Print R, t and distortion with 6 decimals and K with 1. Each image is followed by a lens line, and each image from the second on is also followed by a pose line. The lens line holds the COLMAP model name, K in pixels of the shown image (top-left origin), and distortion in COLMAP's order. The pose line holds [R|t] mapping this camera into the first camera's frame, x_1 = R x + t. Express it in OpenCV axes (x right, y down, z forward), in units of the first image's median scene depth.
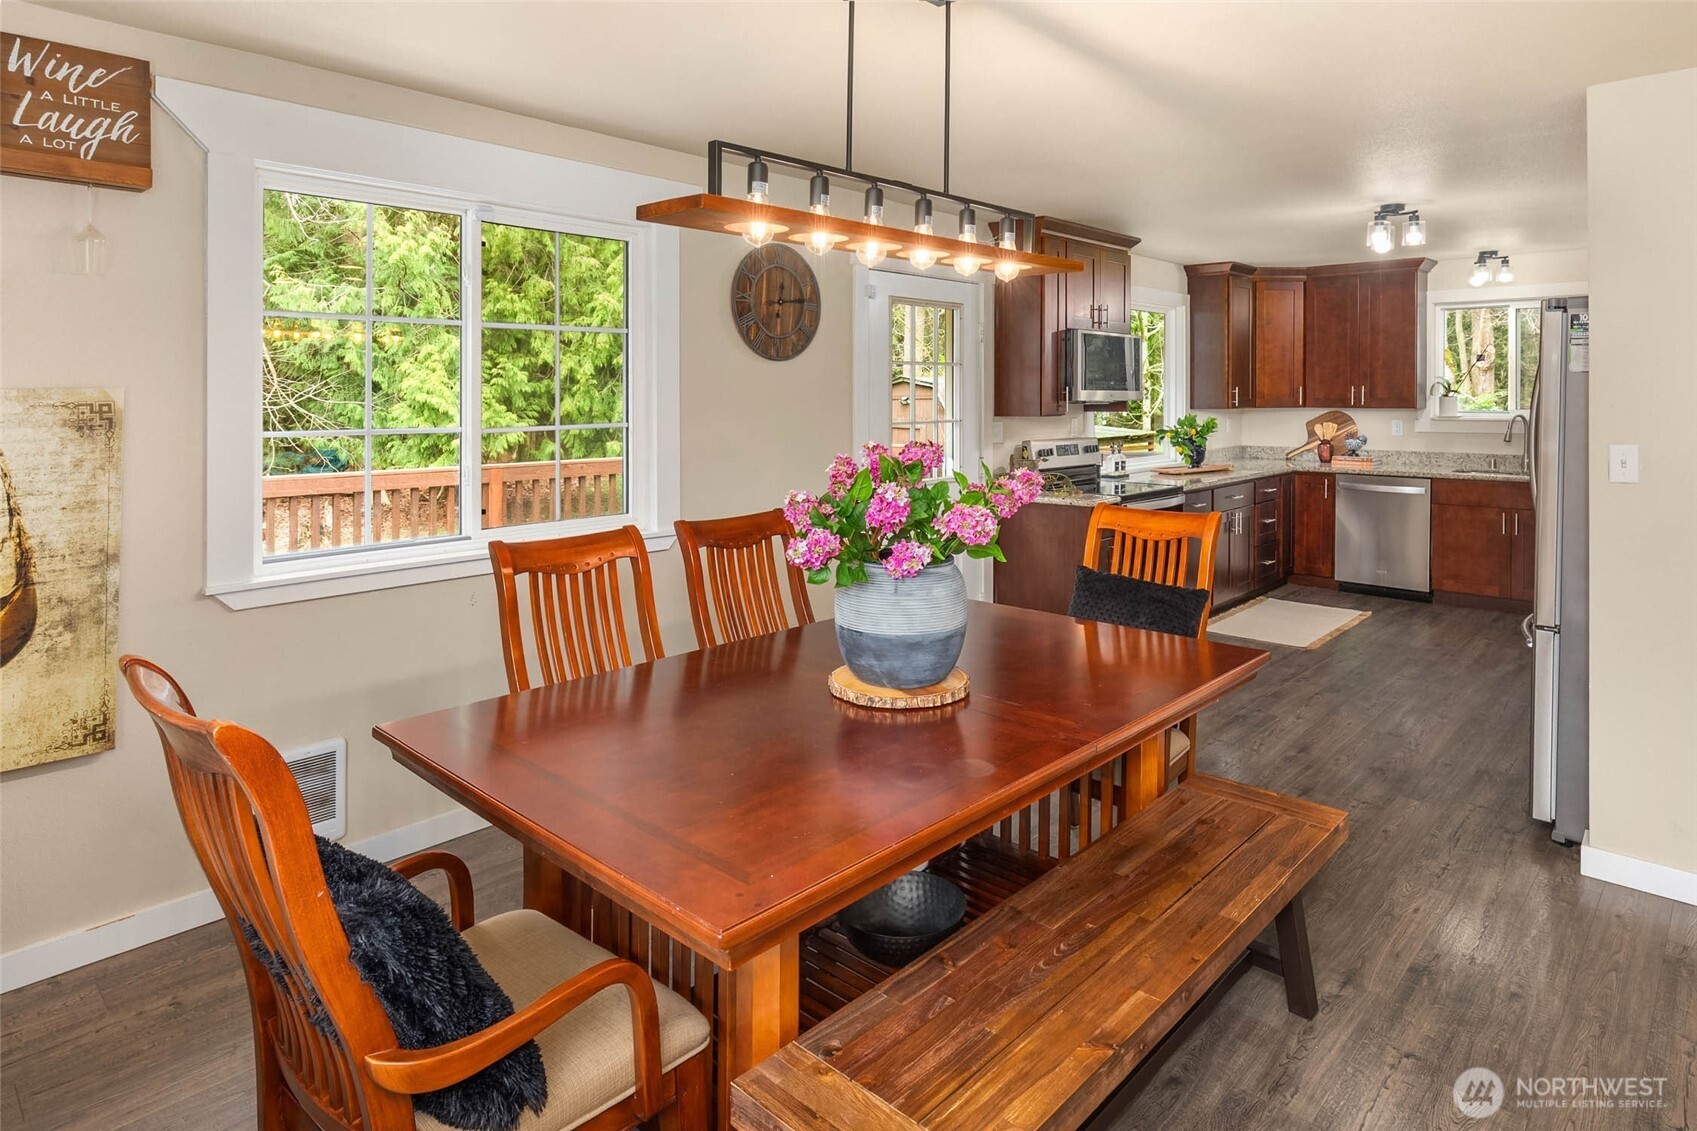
lens RADIAL K [[963.3, 0, 849.6], [0, 963.3, 412.3], [0, 0, 1]] dist [-0.000763, 0.000041]
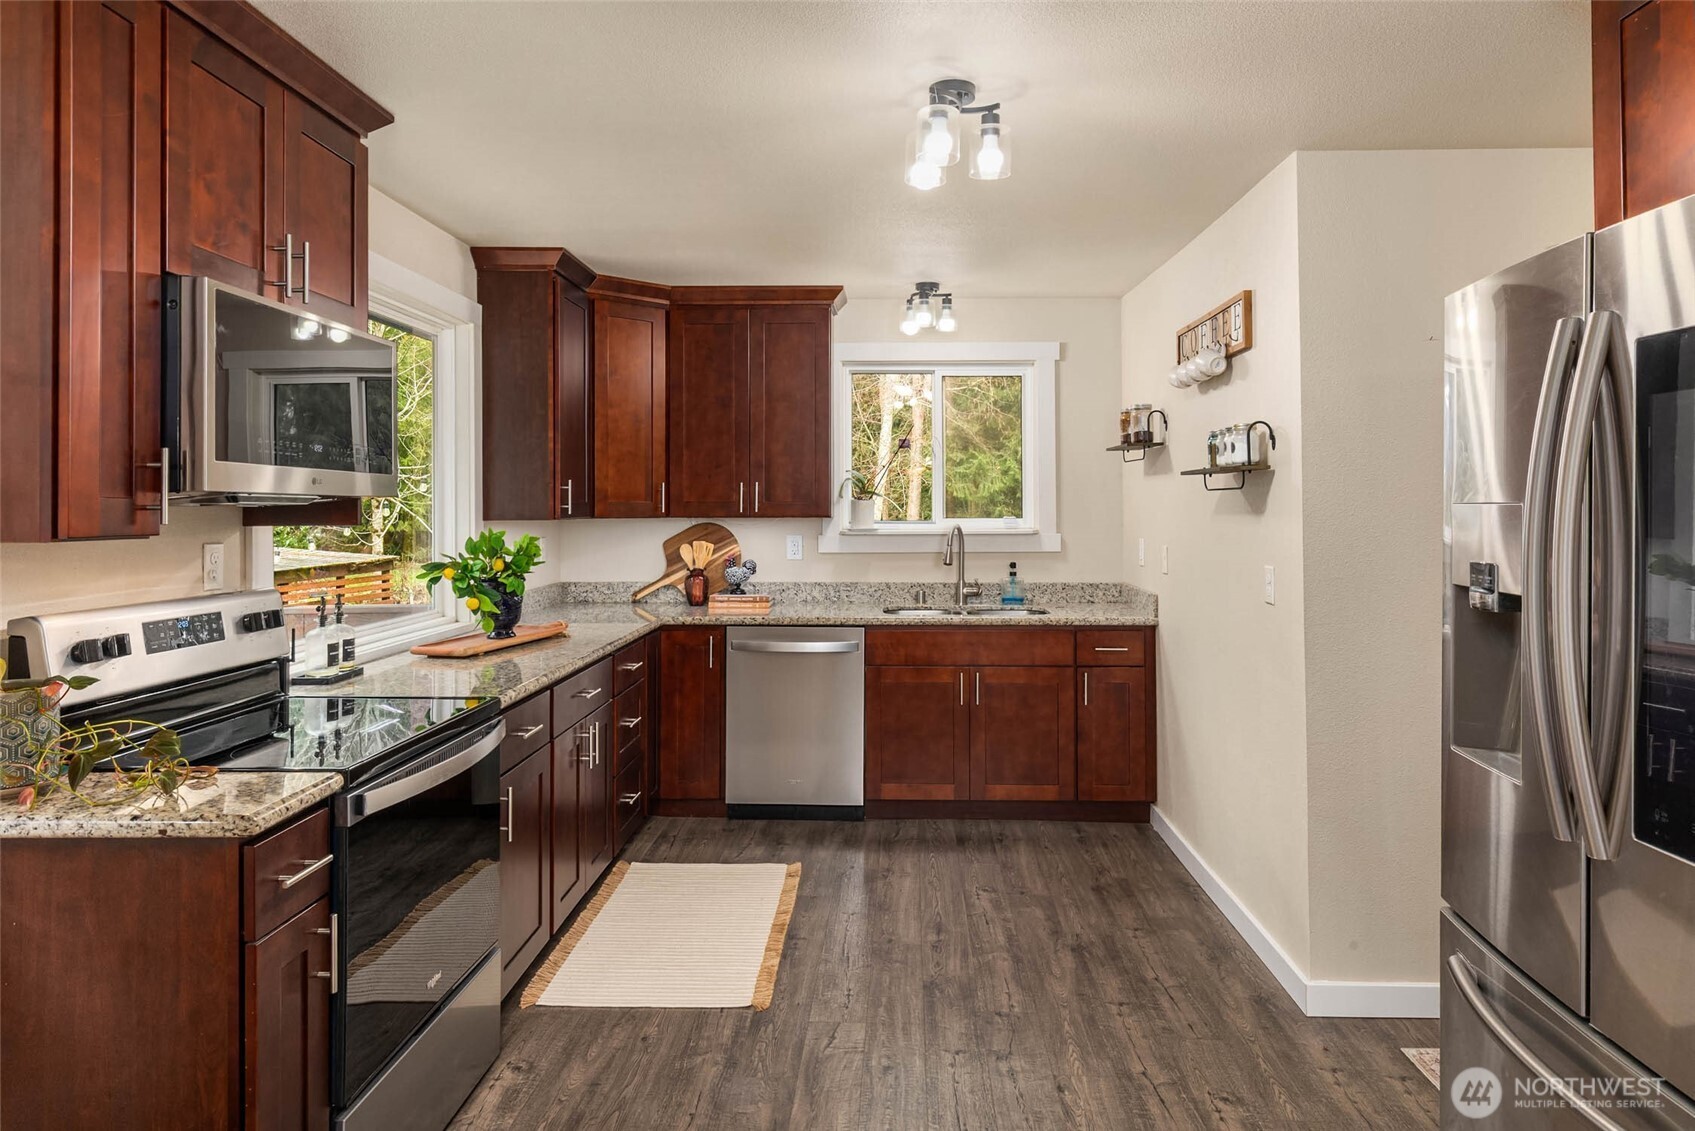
lens RADIAL K [[1082.9, 0, 875.8], [0, 1082.9, 500.6], [0, 0, 1]] dist [0.006508, 0.000100]
pose [[0.743551, 0.007054, 0.668642, 0.119997], [0.010905, 0.999683, -0.022673, 0.001606], [-0.668590, 0.024150, 0.743239, 0.428300]]
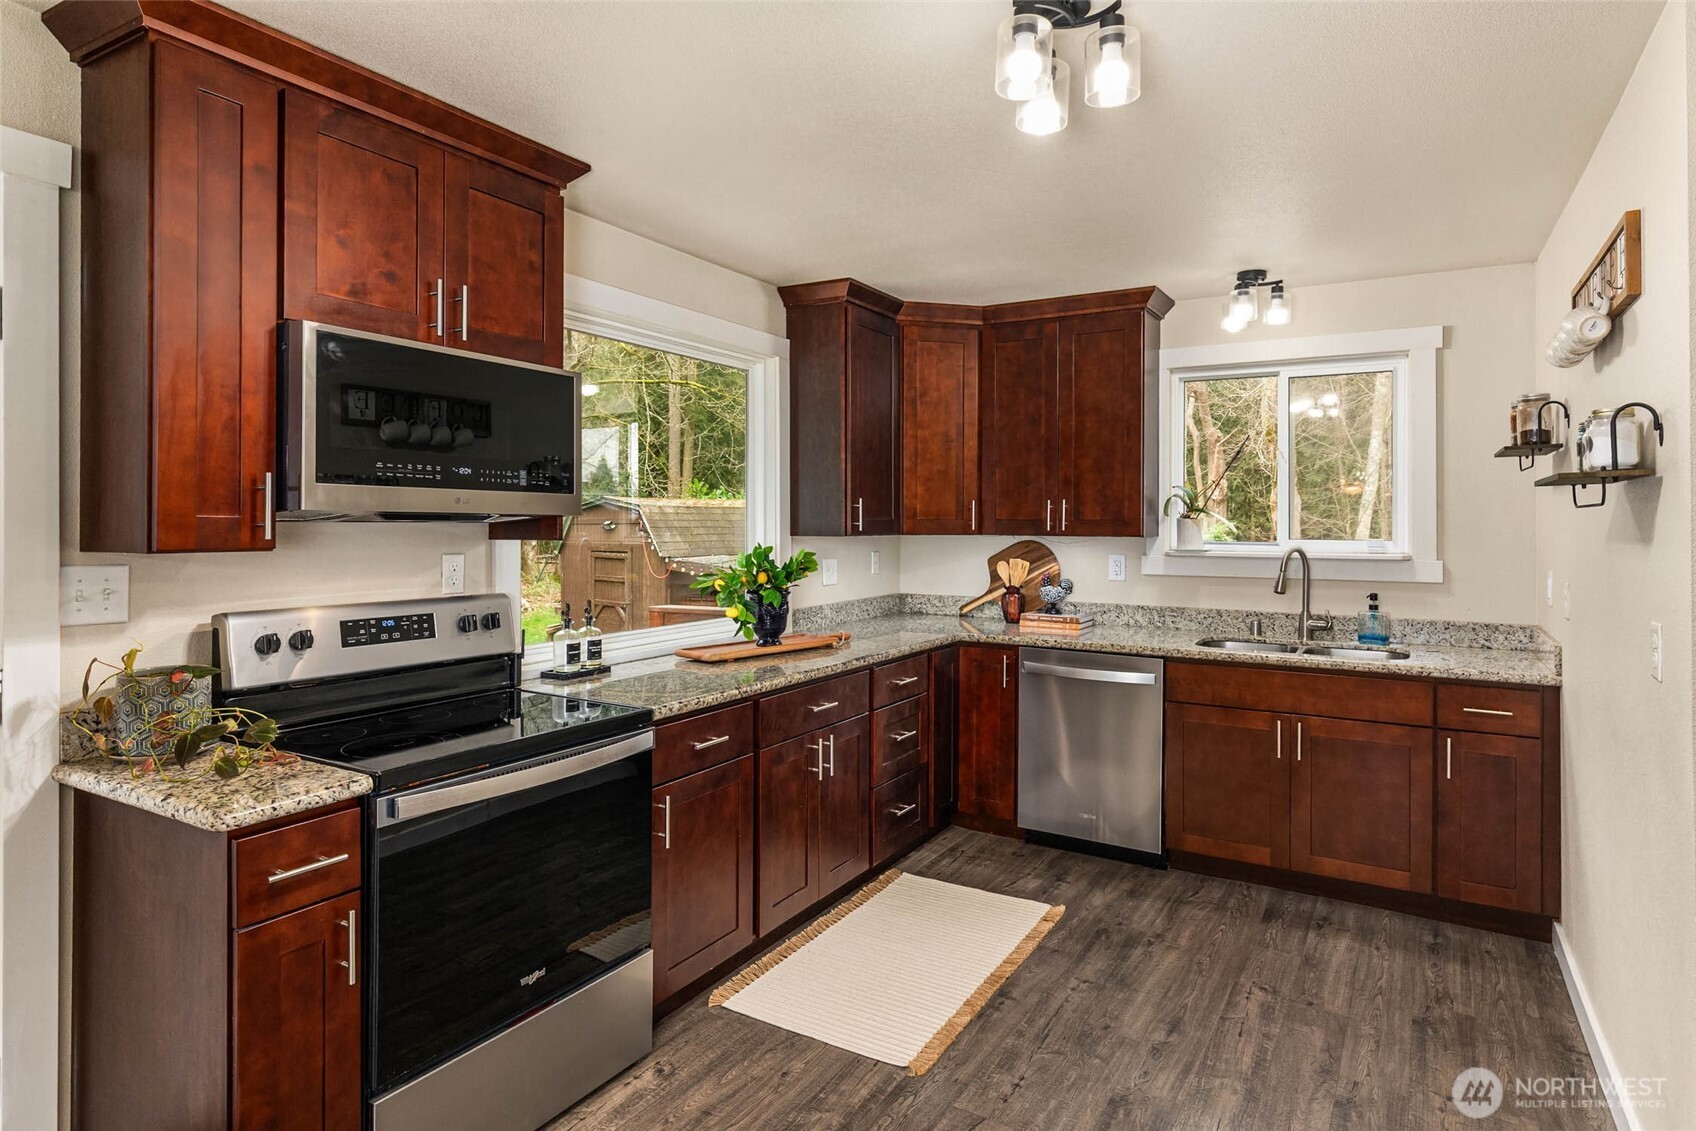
lens RADIAL K [[952.6, 0, 851.3], [0, 952.6, 524.6], [0, 0, 1]] dist [0.003242, 0.000144]
pose [[0.976386, 0.008302, 0.215873, 0.275267], [-0.005020, 0.999863, -0.015744, -0.001289], [-0.215974, 0.014288, 0.976295, 0.446747]]
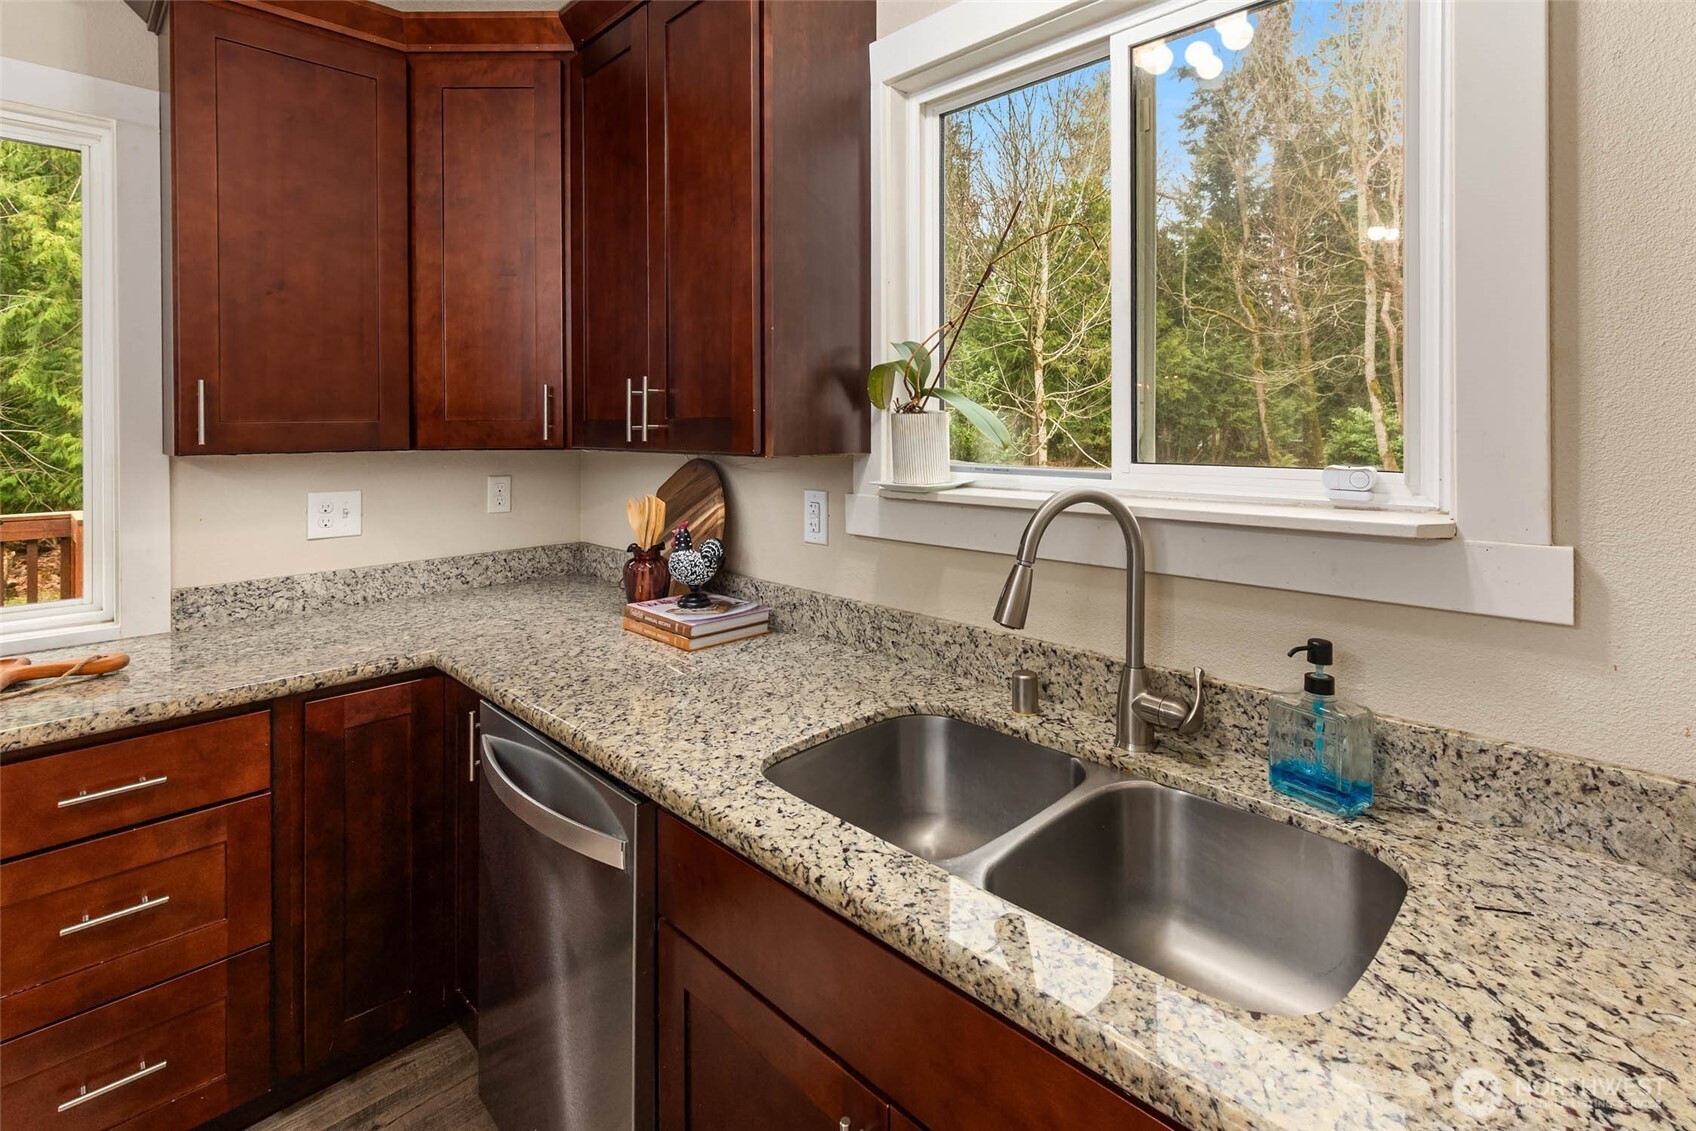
lens RADIAL K [[807.3, 0, 852.1], [0, 807.3, 439.6], [0, 0, 1]] dist [-0.001349, -0.000429]
pose [[0.999402, 0.000992, -0.034571, 0.610843], [-0.001039, 0.999999, -0.001352, -0.008252], [0.034570, 0.001387, 0.999401, 0.771750]]
